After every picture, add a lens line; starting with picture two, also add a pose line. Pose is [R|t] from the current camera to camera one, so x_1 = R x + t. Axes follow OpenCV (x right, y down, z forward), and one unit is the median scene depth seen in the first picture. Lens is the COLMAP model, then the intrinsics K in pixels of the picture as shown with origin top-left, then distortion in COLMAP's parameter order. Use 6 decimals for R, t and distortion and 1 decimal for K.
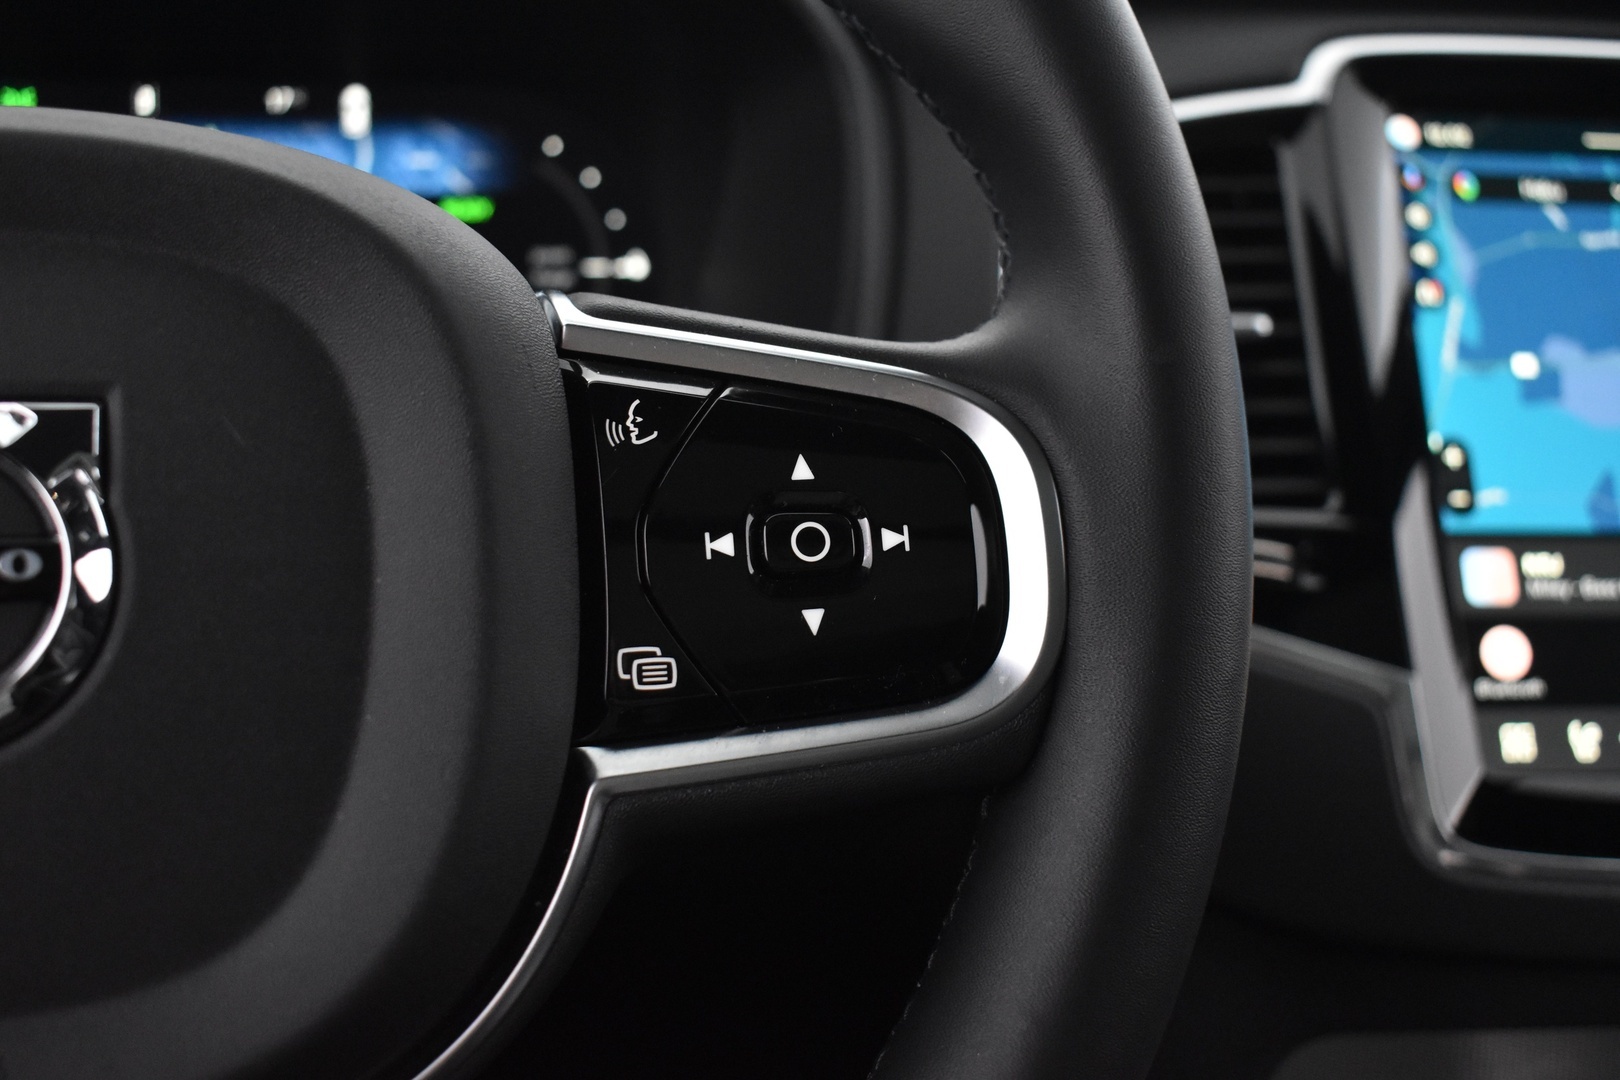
lens RADIAL K [[1864.9, 0, 810.0], [0, 1864.9, 540.0], [0, 0, 1]] dist [-0.056867, -0.008224]
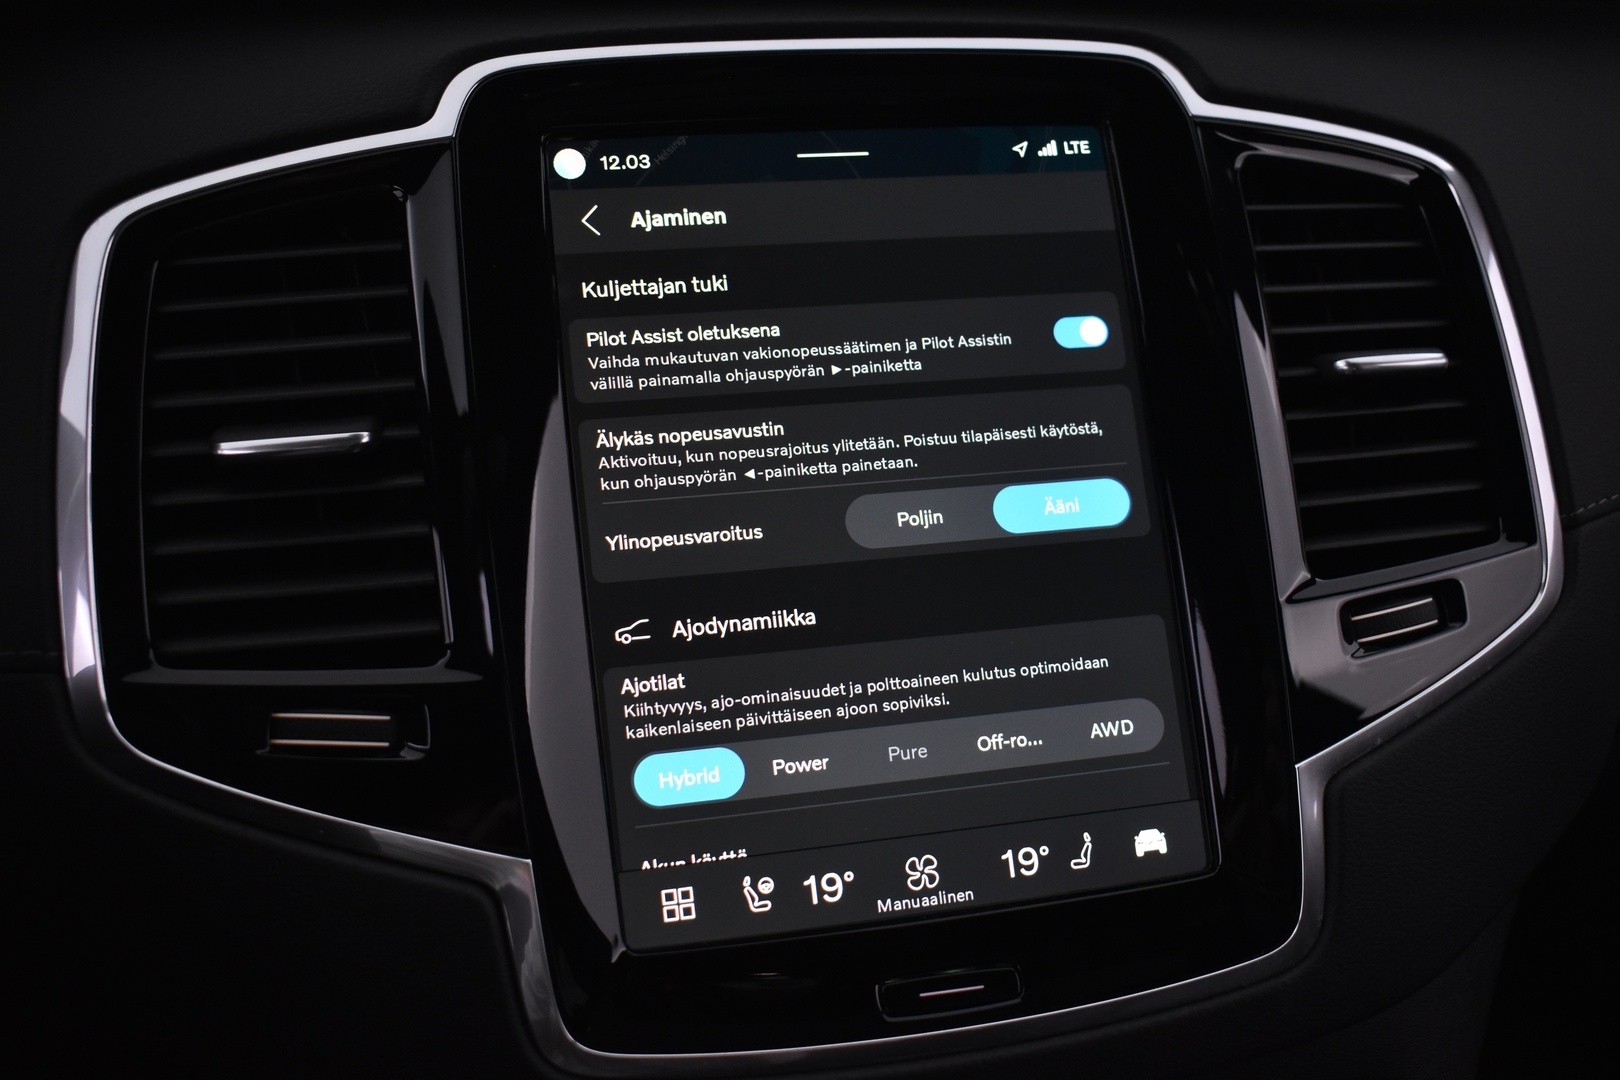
lens RADIAL K [[1788.9, 0, 810.0], [0, 1788.9, 540.0], [0, 0, 1]] dist [-0.008816, -0.237004]
pose [[0.990275, -0.069724, 0.120392, 0.352582], [0.050246, 0.986185, 0.157843, -0.192101], [-0.129734, -0.150259, 0.980098, 0.180109]]
